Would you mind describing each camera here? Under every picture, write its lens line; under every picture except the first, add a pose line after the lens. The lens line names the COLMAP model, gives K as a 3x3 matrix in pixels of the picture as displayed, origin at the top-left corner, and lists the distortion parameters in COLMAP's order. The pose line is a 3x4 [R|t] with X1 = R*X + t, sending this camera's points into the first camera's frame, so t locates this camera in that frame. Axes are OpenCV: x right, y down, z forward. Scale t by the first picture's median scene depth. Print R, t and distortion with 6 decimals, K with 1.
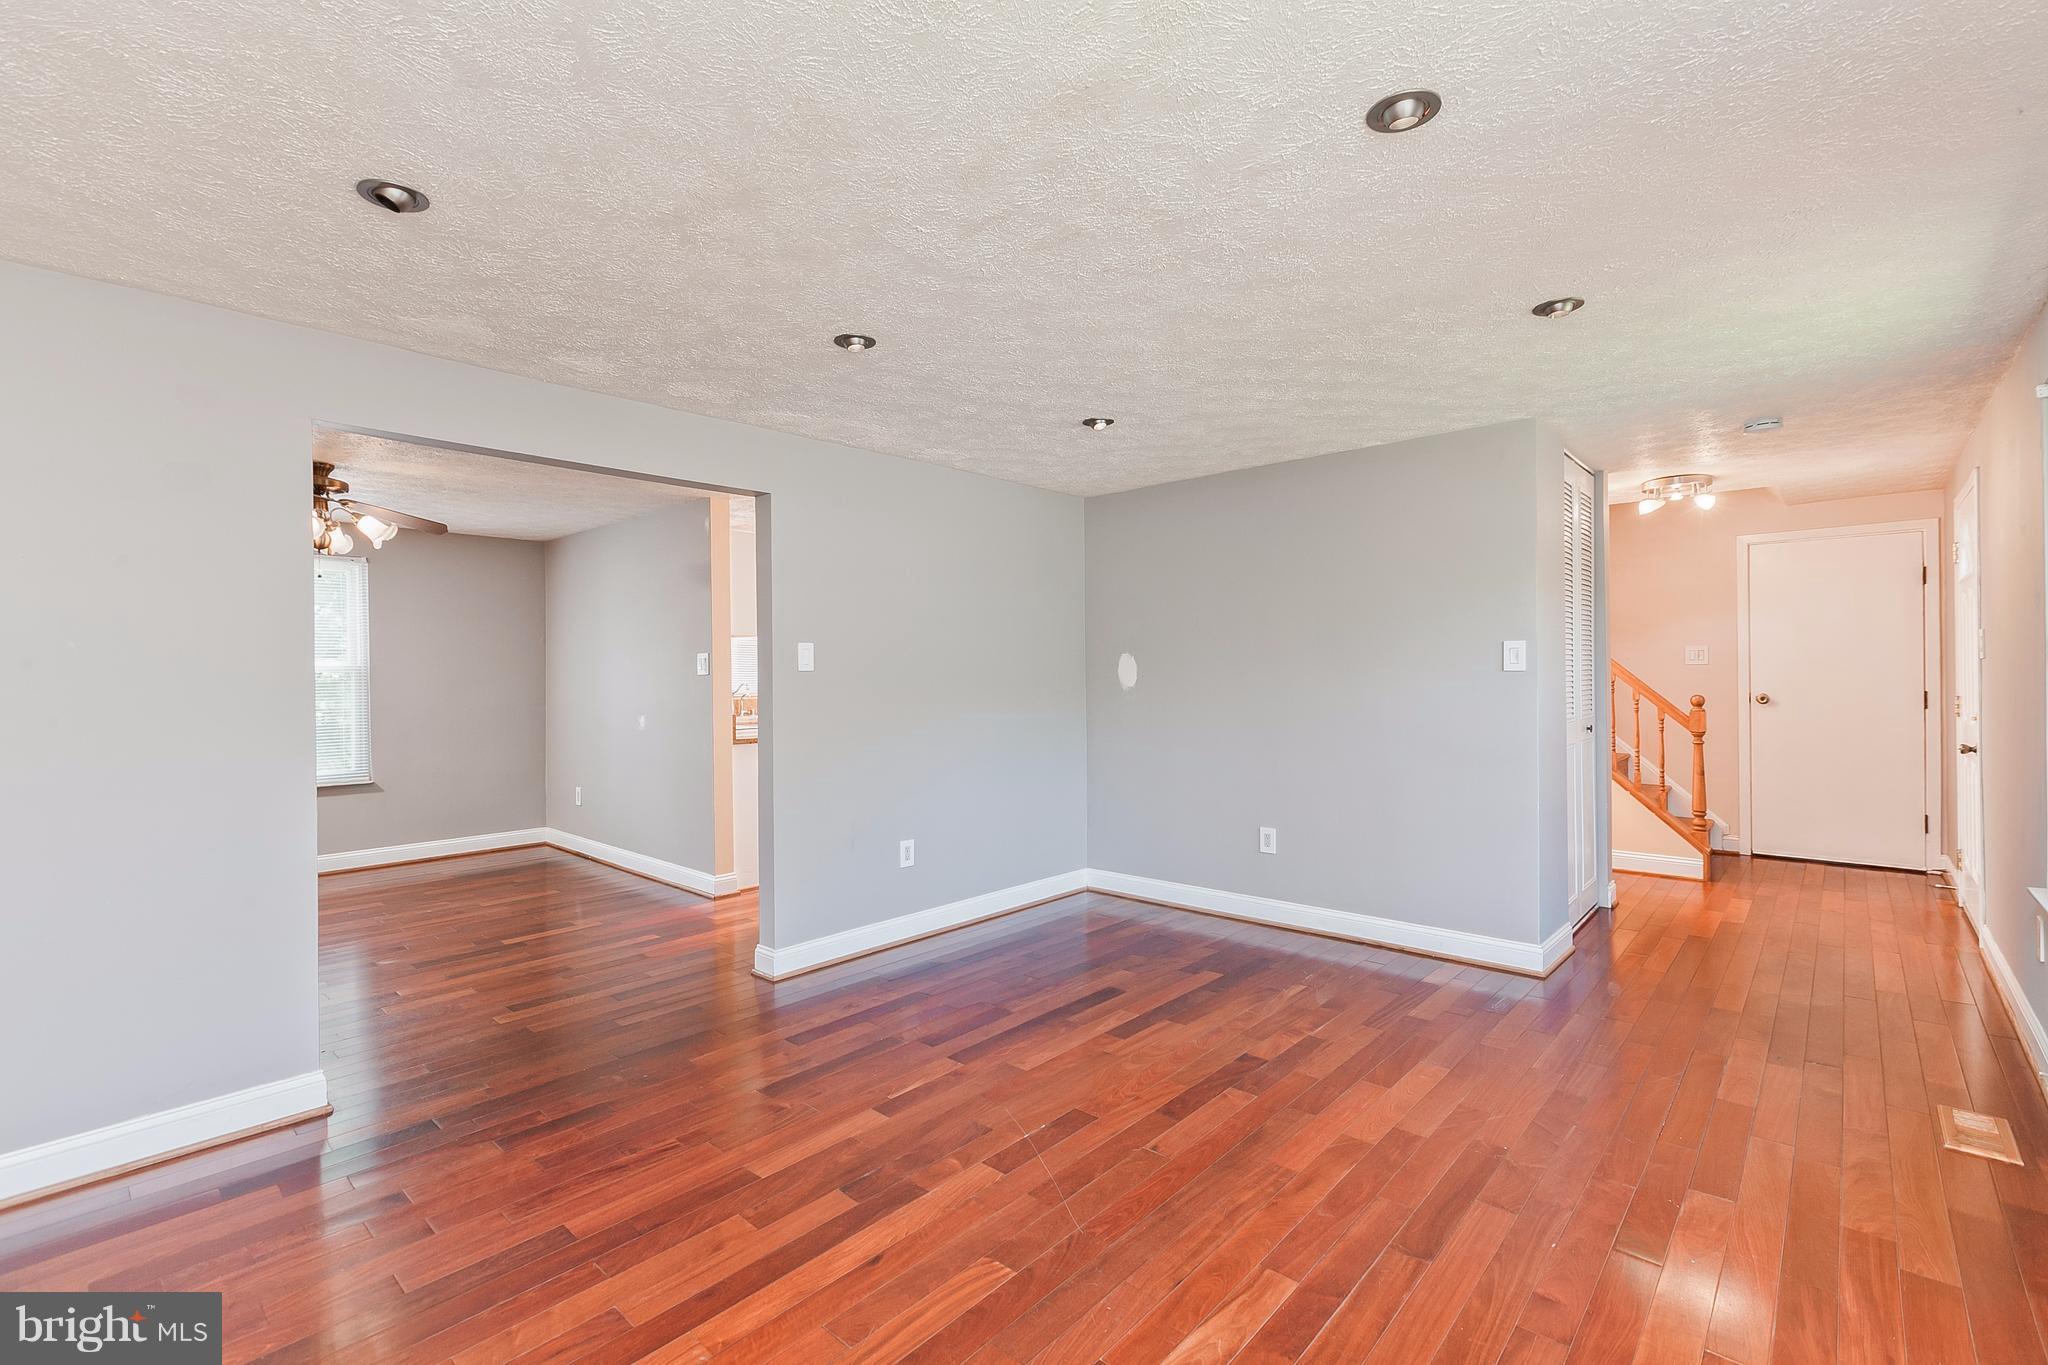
lens RADIAL K [[920.6, 0, 1036.9], [0, 920.6, 678.8], [0, 0, 1]] dist [-0.002611, 0.001545]
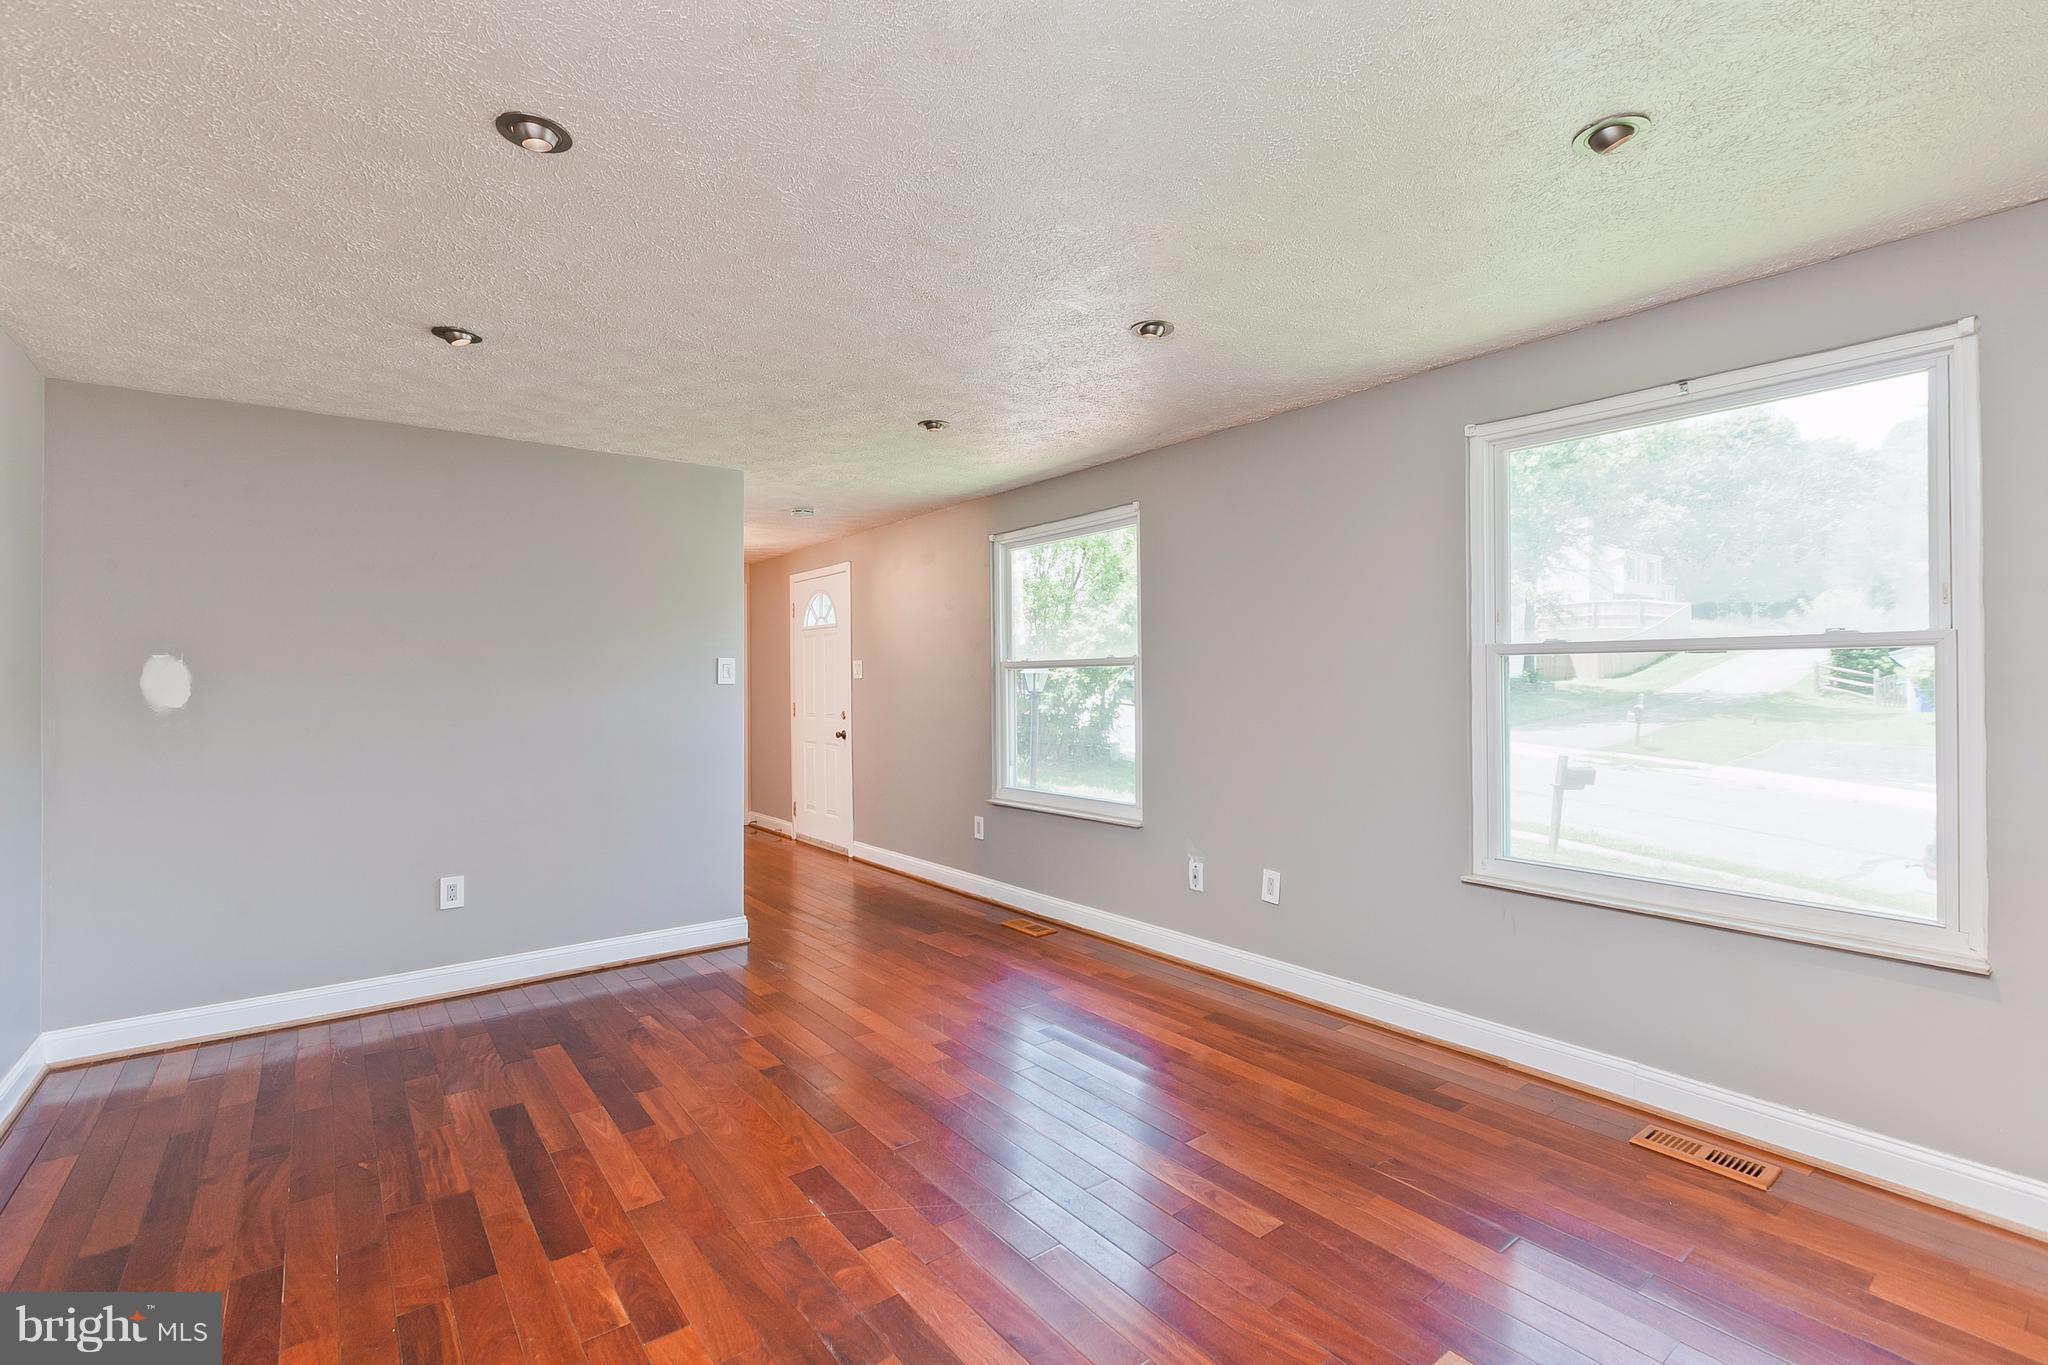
lens RADIAL K [[920.6, 0, 1018.5], [0, 920.6, 682.6], [0, 0, 1]] dist [-0.002611, 0.001545]
pose [[0.169500, 0.009000, 0.985489, -0.622263], [0.007560, 0.999917, -0.010432, 0.003467], [-0.985501, 0.009218, 0.169418, 0.492946]]
